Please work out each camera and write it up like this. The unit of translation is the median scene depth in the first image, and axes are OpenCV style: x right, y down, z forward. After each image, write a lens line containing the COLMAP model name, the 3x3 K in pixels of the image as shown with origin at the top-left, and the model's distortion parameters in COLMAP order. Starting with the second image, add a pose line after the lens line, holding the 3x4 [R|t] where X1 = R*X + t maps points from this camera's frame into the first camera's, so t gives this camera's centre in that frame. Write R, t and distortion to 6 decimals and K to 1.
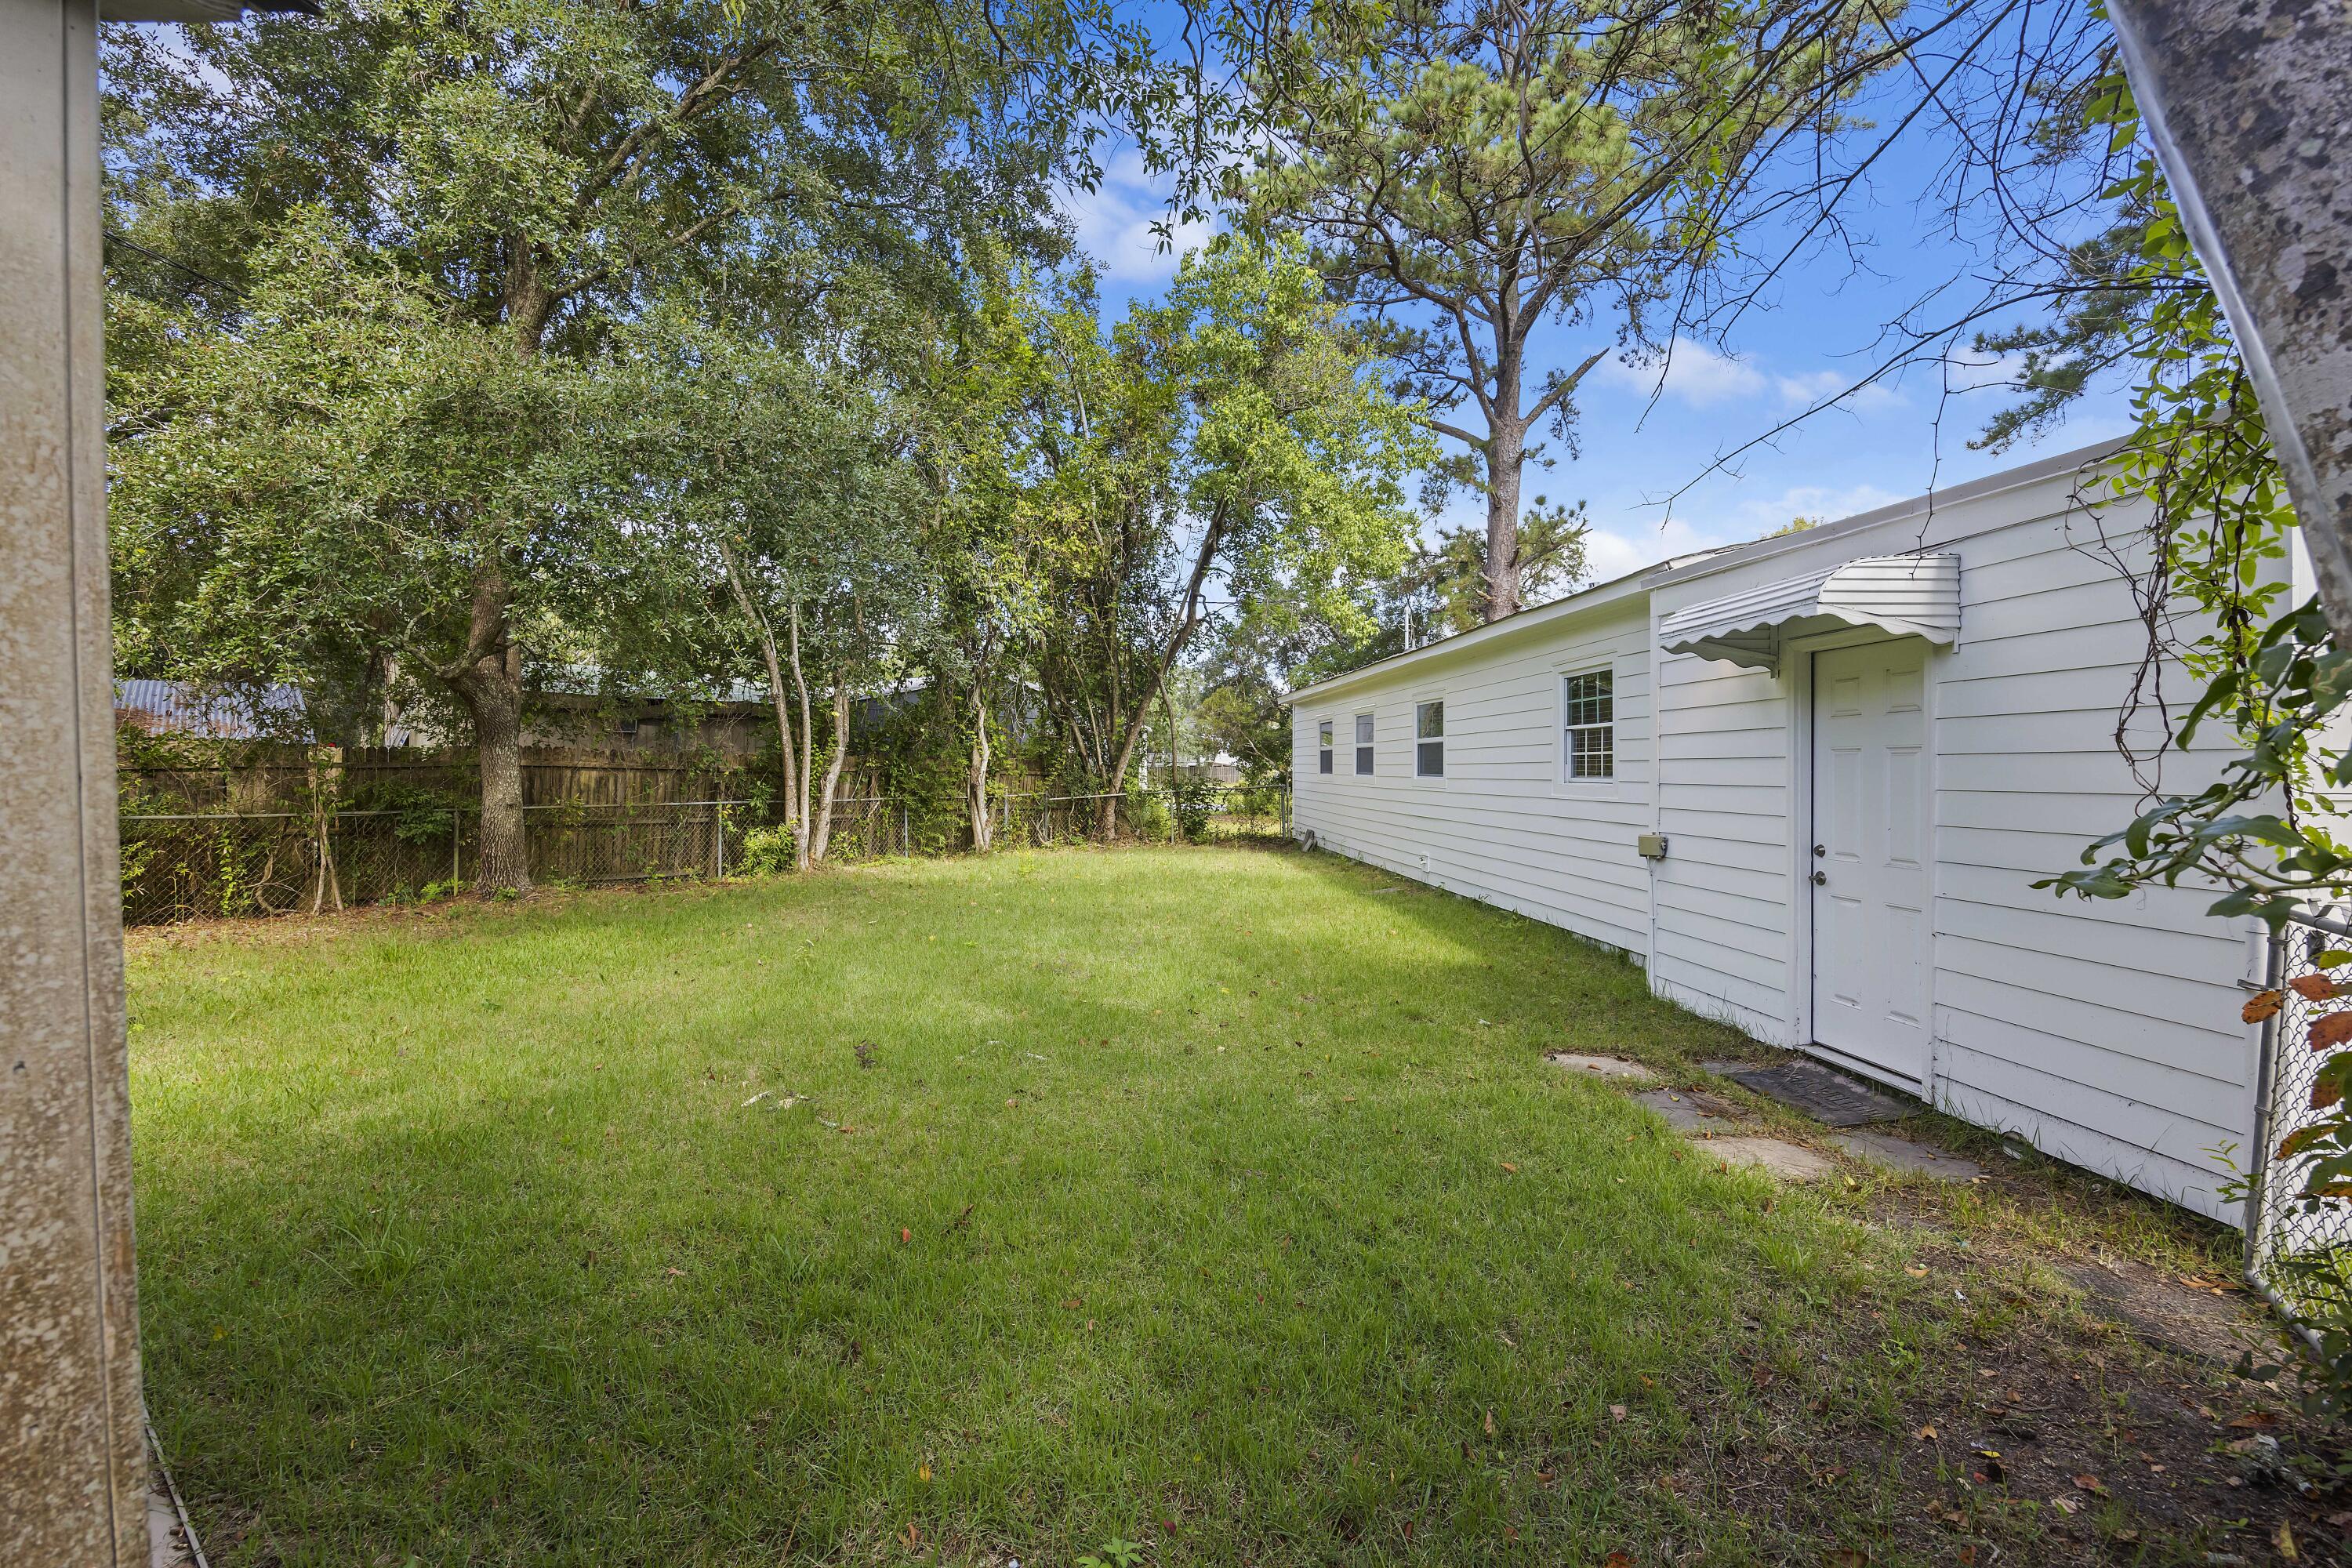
lens RADIAL K [[1023.4, 0, 1178.7], [0, 1023.4, 778.2], [0, 0, 1]] dist [-0.013769, 0.000186]
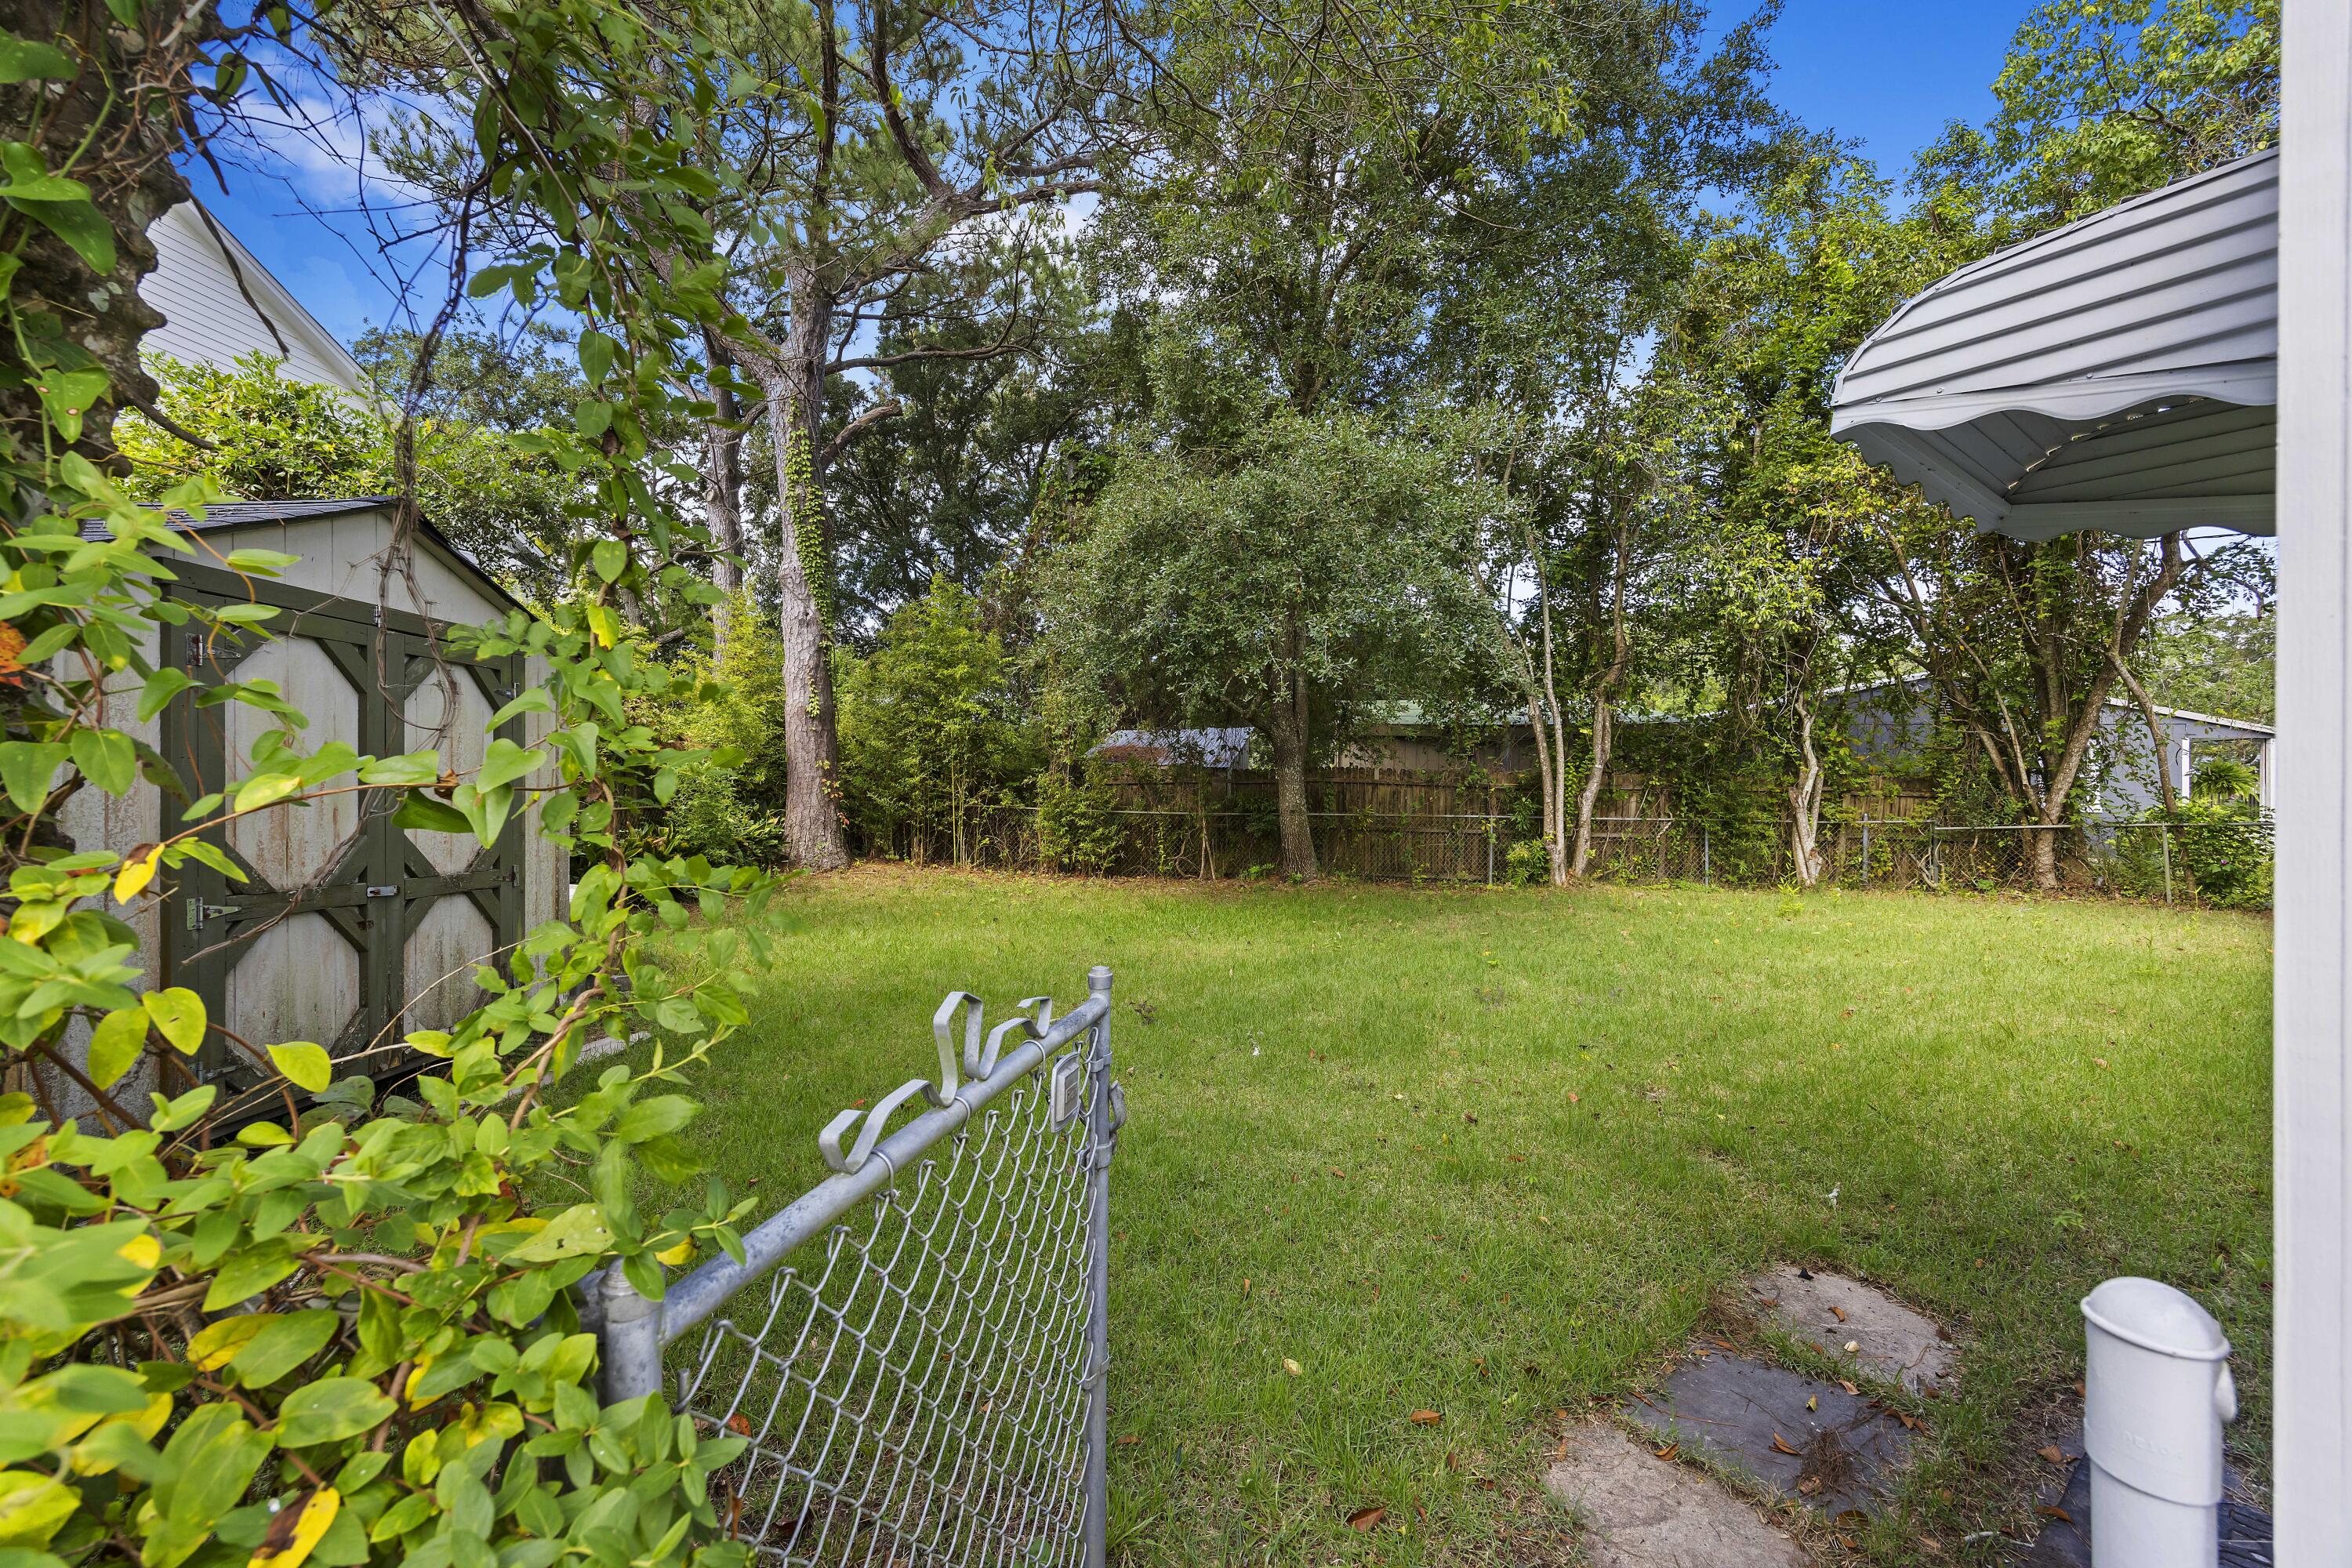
lens RADIAL K [[963.8, 0, 1179.7], [0, 963.8, 791.6], [0, 0, 1]] dist [-0.001424, -0.000447]
pose [[0.509257, 0.008606, -0.860572, 0.280463], [-0.015609, 0.999878, 0.000762, 0.001185], [0.860473, 0.013044, 0.509329, 0.173881]]
